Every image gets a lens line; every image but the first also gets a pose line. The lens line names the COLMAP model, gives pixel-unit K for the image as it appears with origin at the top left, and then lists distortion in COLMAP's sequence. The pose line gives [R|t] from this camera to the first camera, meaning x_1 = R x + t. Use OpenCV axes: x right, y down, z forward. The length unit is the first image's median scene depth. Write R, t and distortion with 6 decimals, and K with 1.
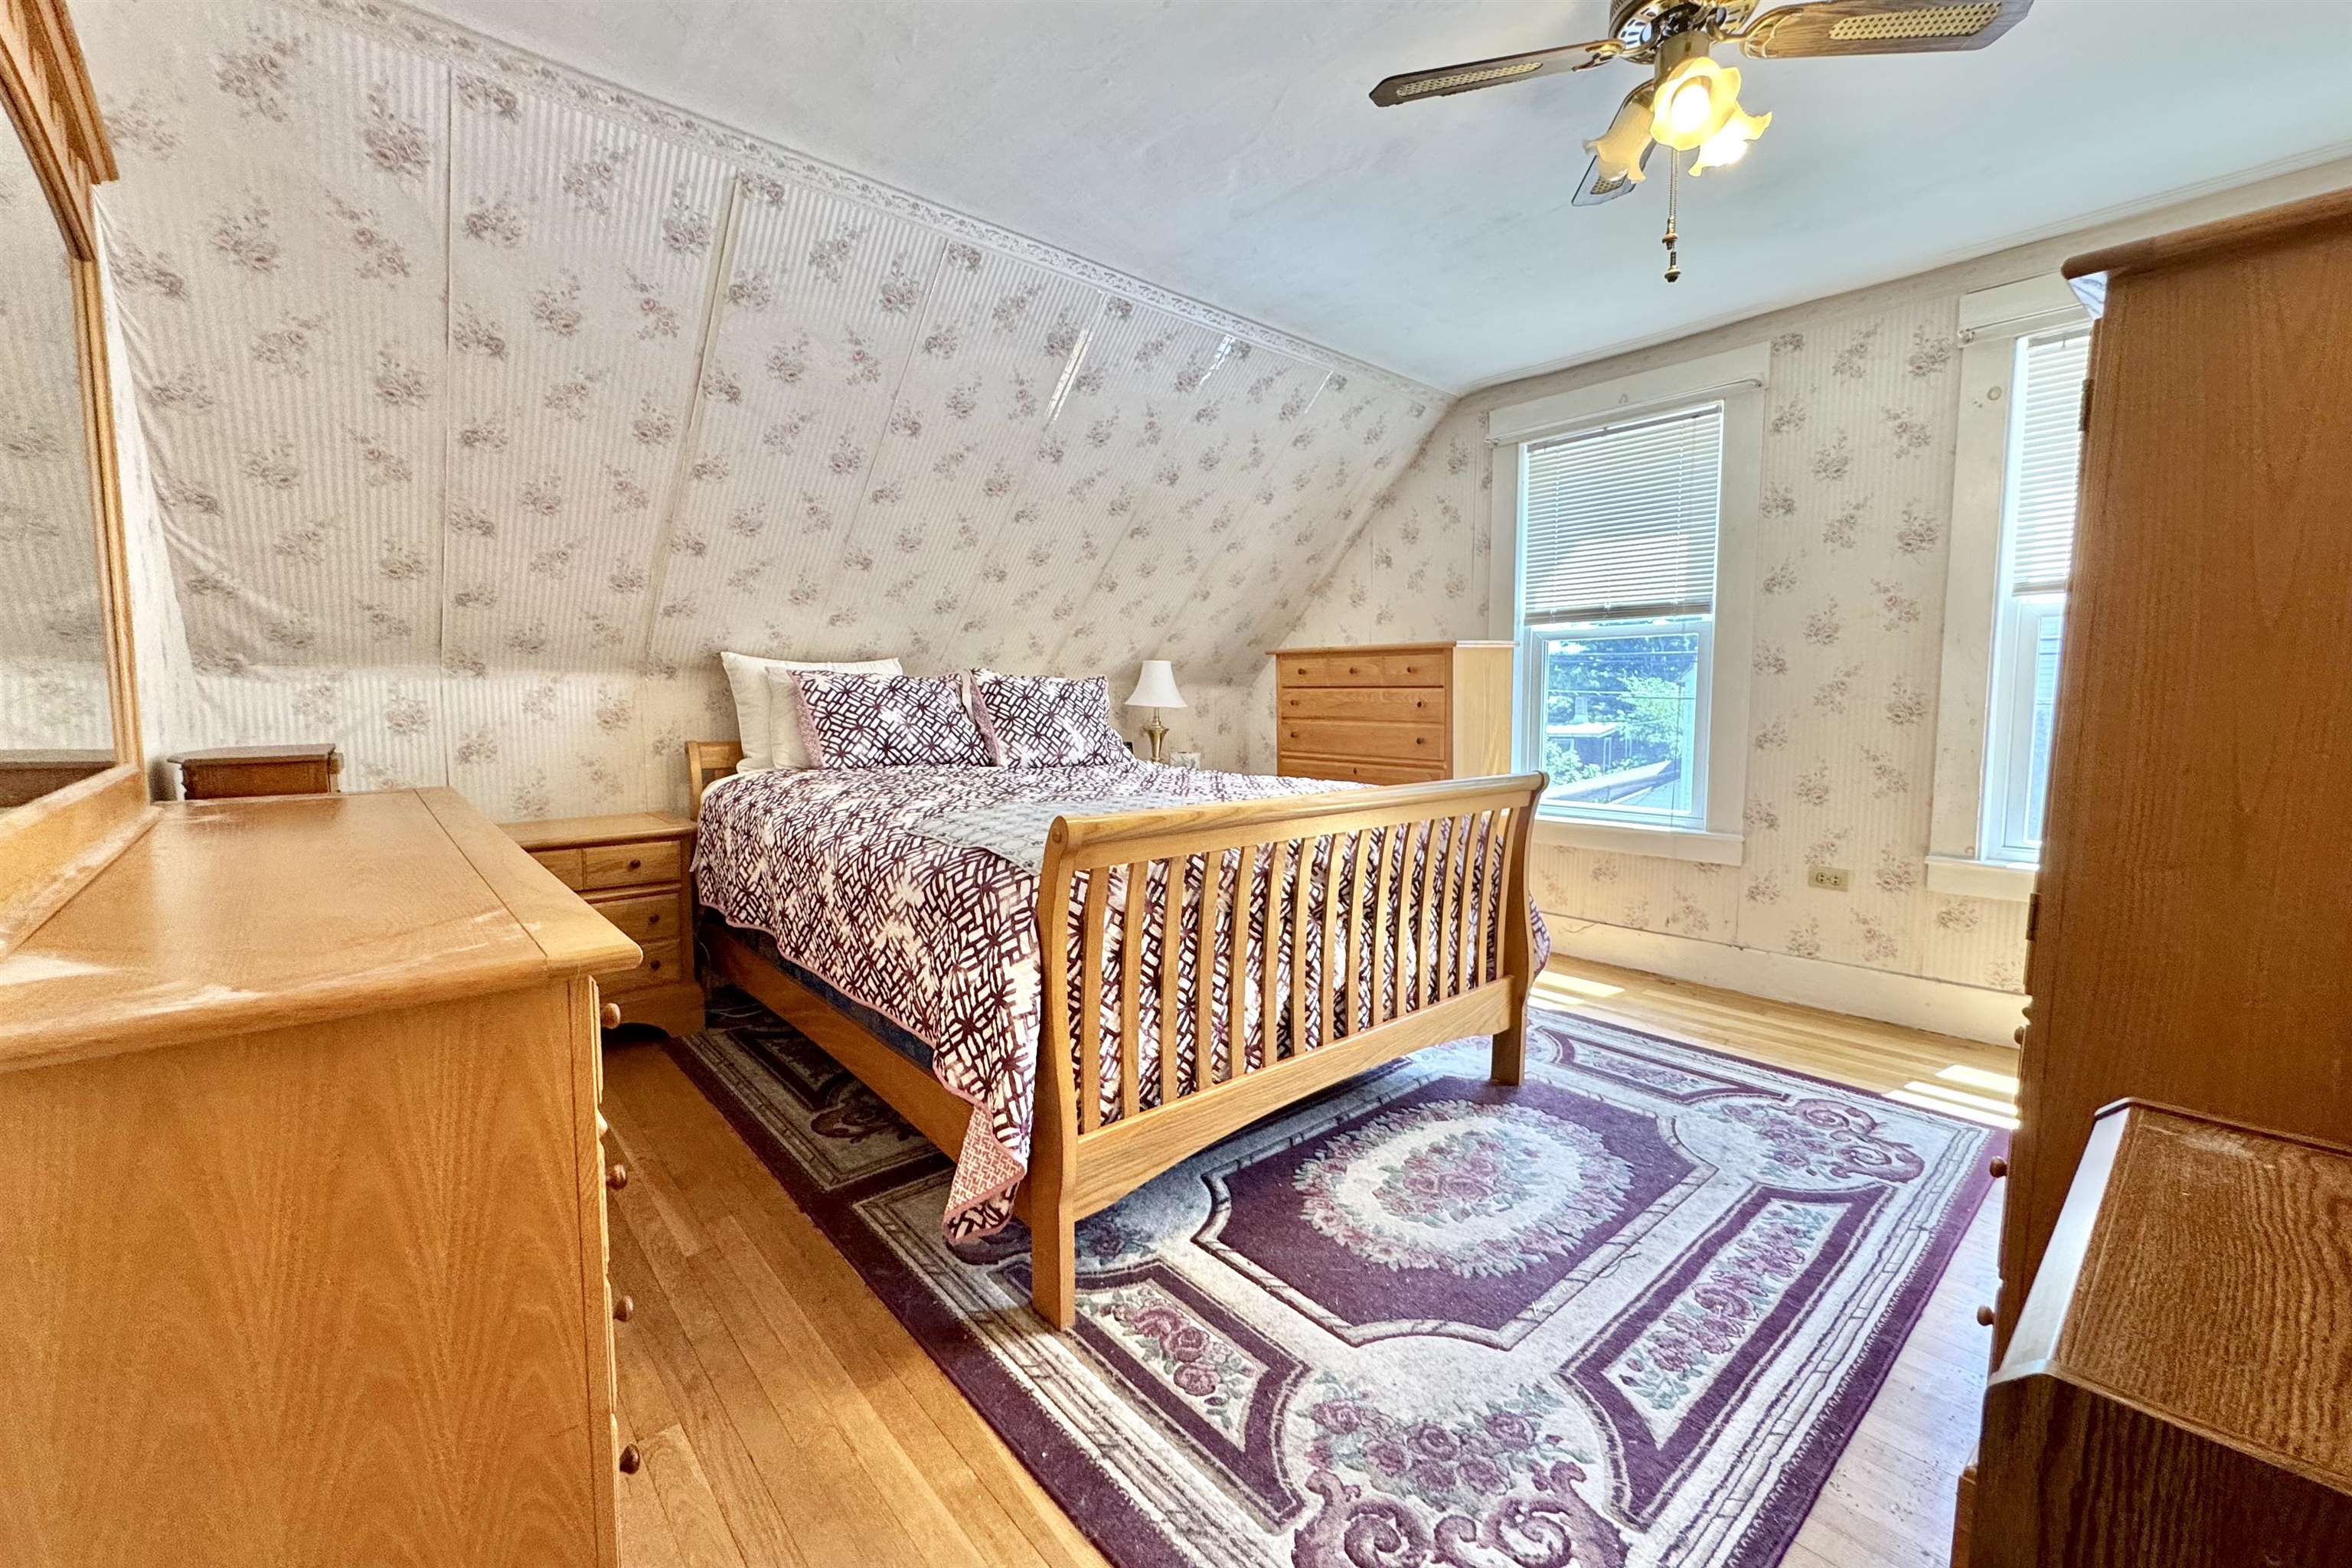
lens RADIAL K [[940.1, 0, 1187.7], [0, 940.1, 777.6], [0, 0, 1]] dist [-0.002985, 0.000506]
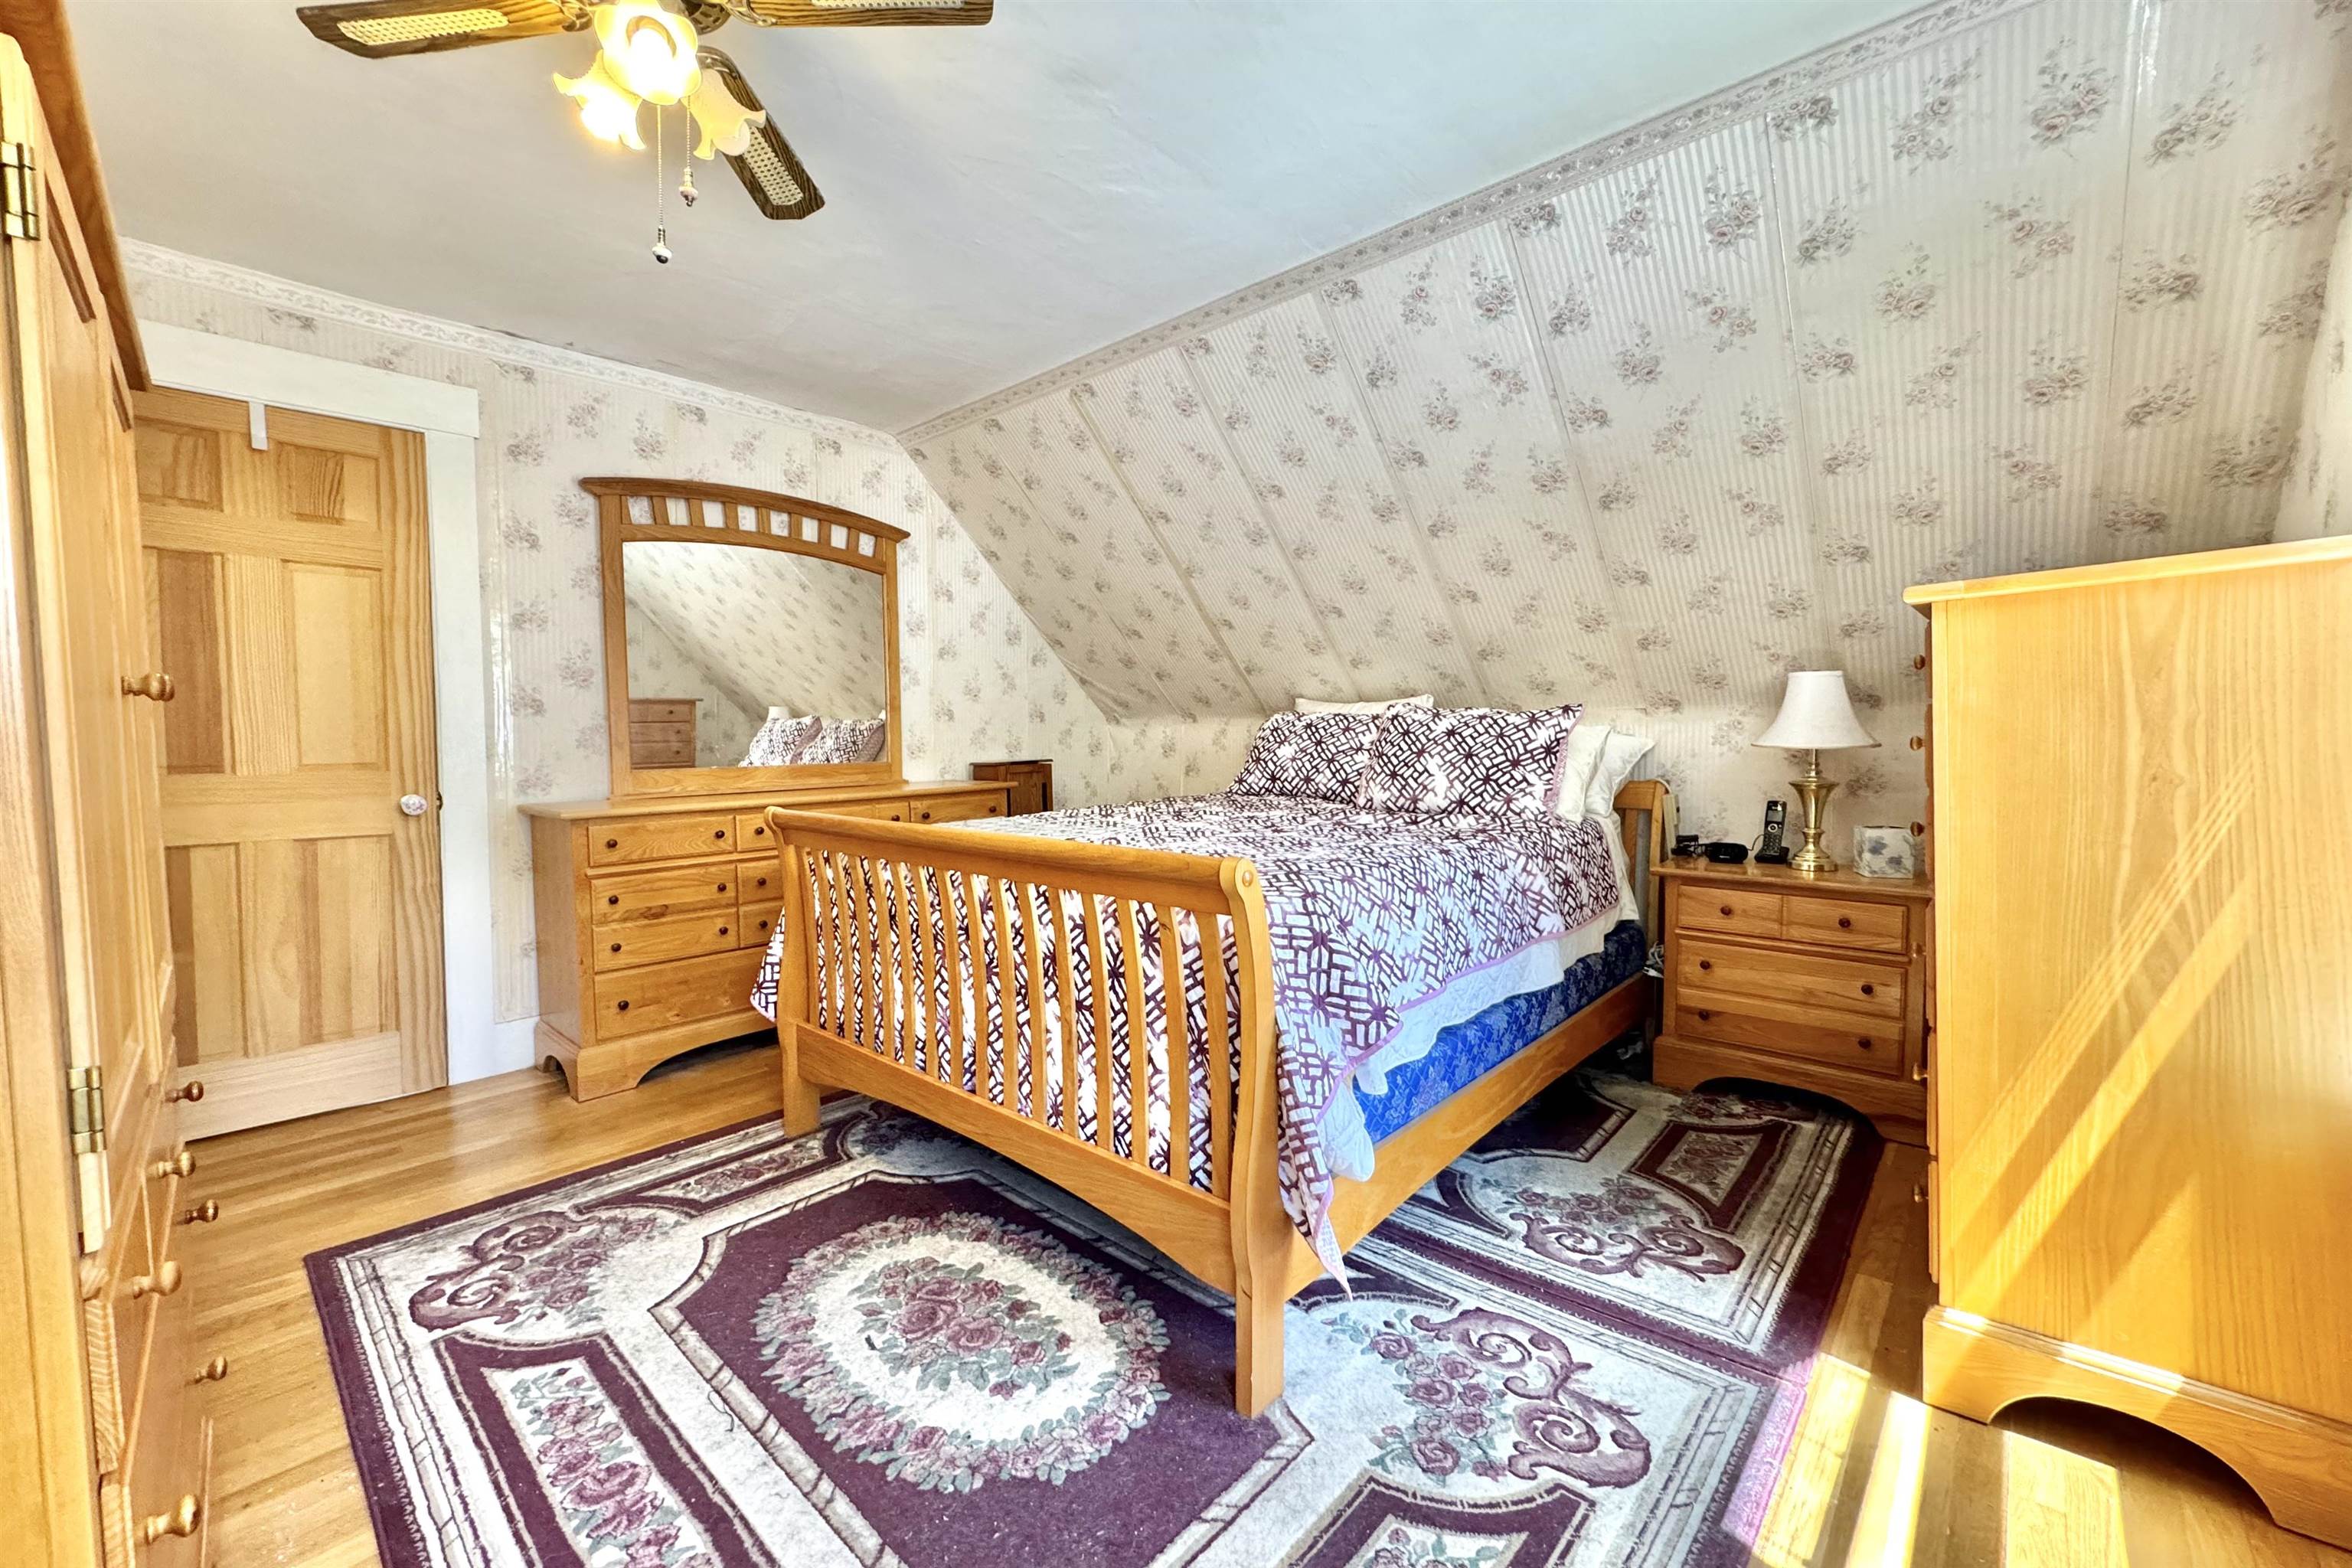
lens RADIAL K [[940.1, 0, 1184.4], [0, 940.1, 772.6], [0, 0, 1]] dist [-0.002985, 0.000506]
pose [[0.105196, 0.038757, -0.993696, 1.370292], [-0.074000, 0.996775, 0.031044, -0.115663], [0.991694, 0.070268, 0.107724, 1.329605]]
